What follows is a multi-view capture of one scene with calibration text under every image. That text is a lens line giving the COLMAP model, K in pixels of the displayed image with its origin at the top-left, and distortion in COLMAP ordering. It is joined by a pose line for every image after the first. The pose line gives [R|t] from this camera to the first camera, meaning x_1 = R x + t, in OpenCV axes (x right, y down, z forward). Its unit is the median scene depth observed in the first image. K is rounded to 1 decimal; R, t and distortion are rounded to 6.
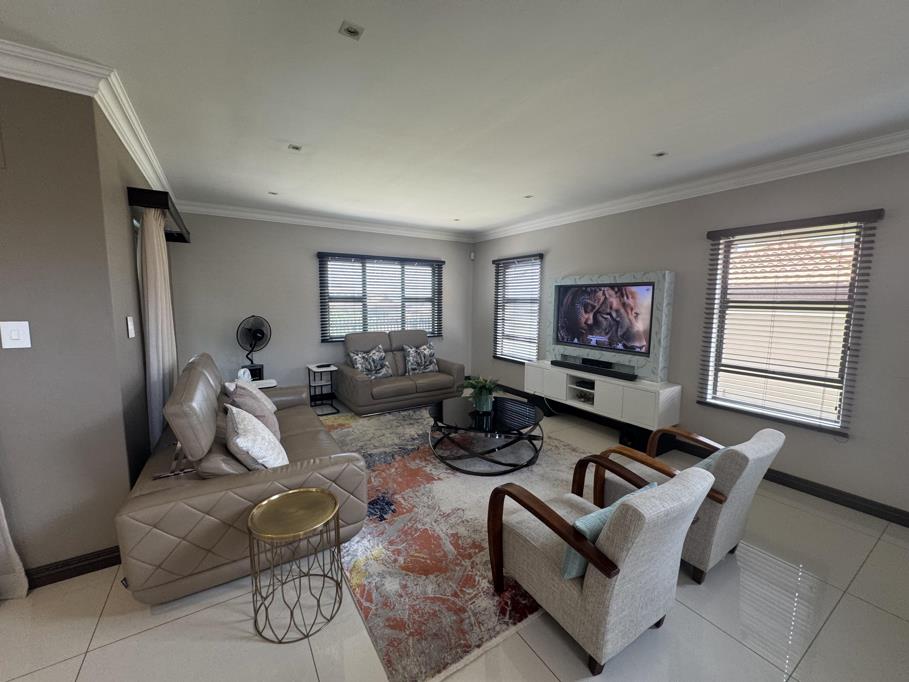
lens RADIAL K [[366.9, 0, 456.0], [0, 366.9, 338.1], [0, 0, 1]] dist [0.001819, 0.001112]
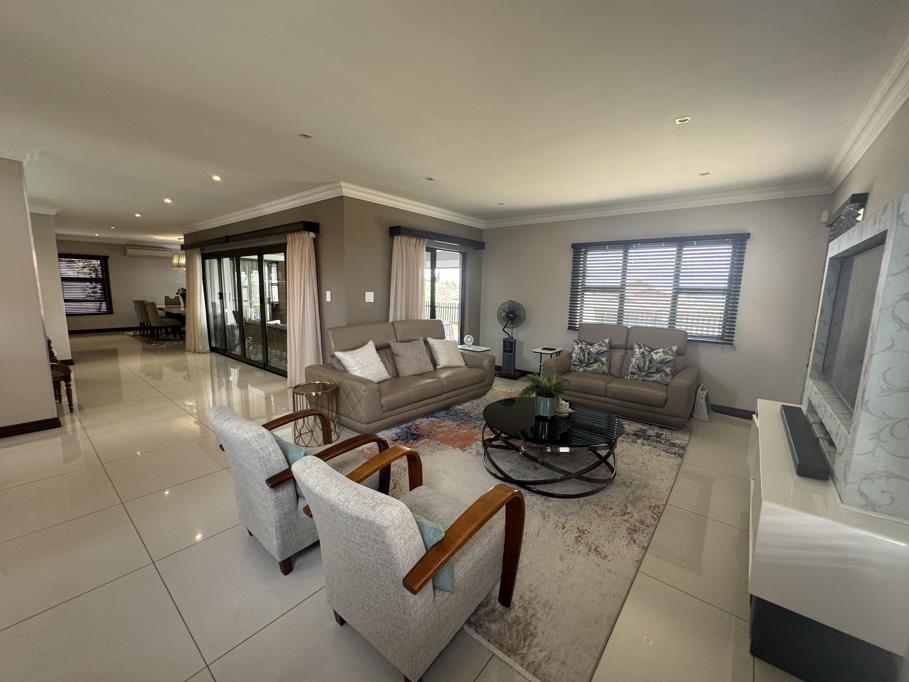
lens RADIAL K [[366.9, 0, 453.8], [0, 366.9, 342.6], [0, 0, 1]] dist [0.001819, 0.001112]
pose [[0.311048, 0.142962, -0.939580, 0.505481], [-0.113883, 0.987105, 0.112492, -0.030343], [0.943546, 0.072012, 0.323319, 0.318485]]
